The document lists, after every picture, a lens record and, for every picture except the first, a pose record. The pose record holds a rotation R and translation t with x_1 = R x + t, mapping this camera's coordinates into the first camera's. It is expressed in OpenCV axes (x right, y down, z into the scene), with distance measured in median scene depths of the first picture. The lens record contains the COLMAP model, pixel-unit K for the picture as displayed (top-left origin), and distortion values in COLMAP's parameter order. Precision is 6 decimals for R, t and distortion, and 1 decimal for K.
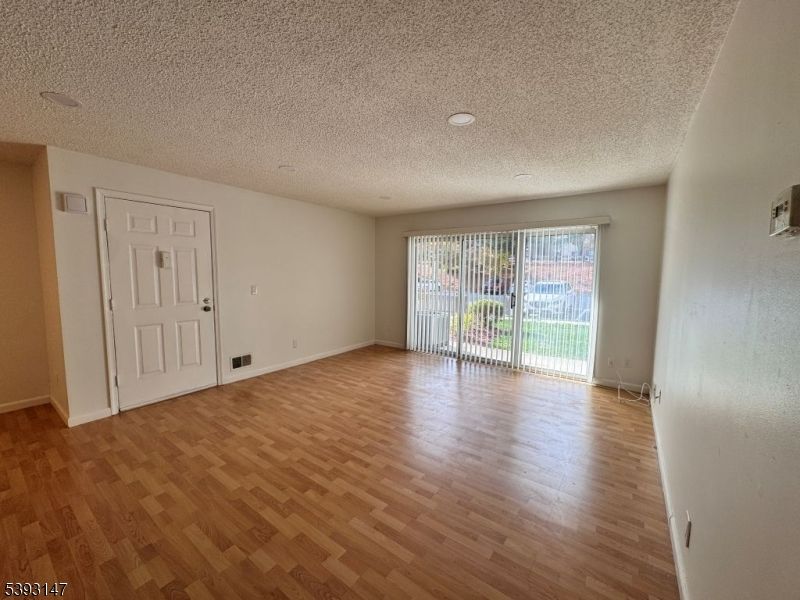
lens RADIAL K [[318.6, 0, 400.0], [0, 318.6, 300.0], [0, 0, 1]] dist [0.000274, 0.000068]
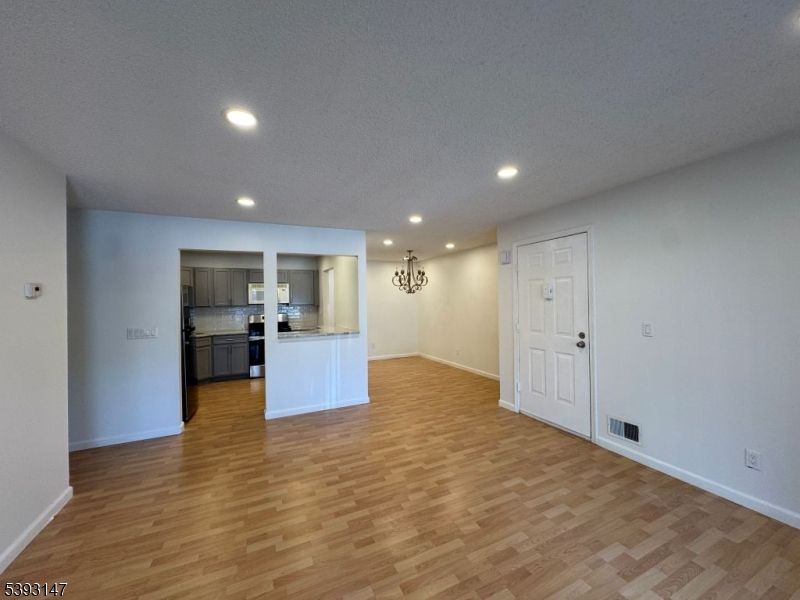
lens RADIAL K [[318.6, 0, 400.0], [0, 318.6, 300.0], [0, 0, 1]] dist [0.000274, 0.000068]
pose [[-0.484021, -0.002003, -0.875054, 0.440017], [-0.064263, 0.997379, 0.033262, -0.102083], [0.872694, 0.072333, -0.482881, 1.109281]]
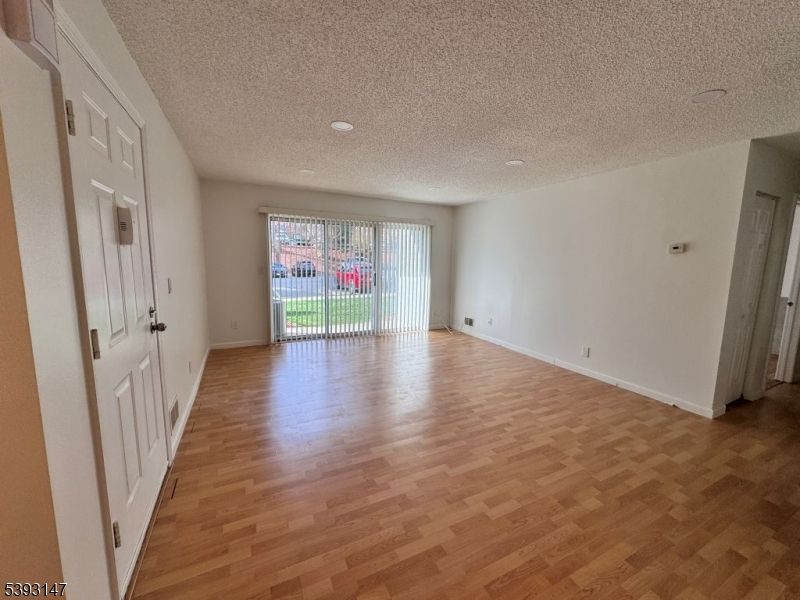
lens RADIAL K [[318.6, 0, 400.0], [0, 318.6, 300.0], [0, 0, 1]] dist [0.000274, 0.000068]
pose [[0.467422, -0.115556, 0.876450, -0.974900], [0.061407, 0.993269, 0.098209, -0.047498], [-0.881899, 0.007915, 0.471372, 0.477086]]
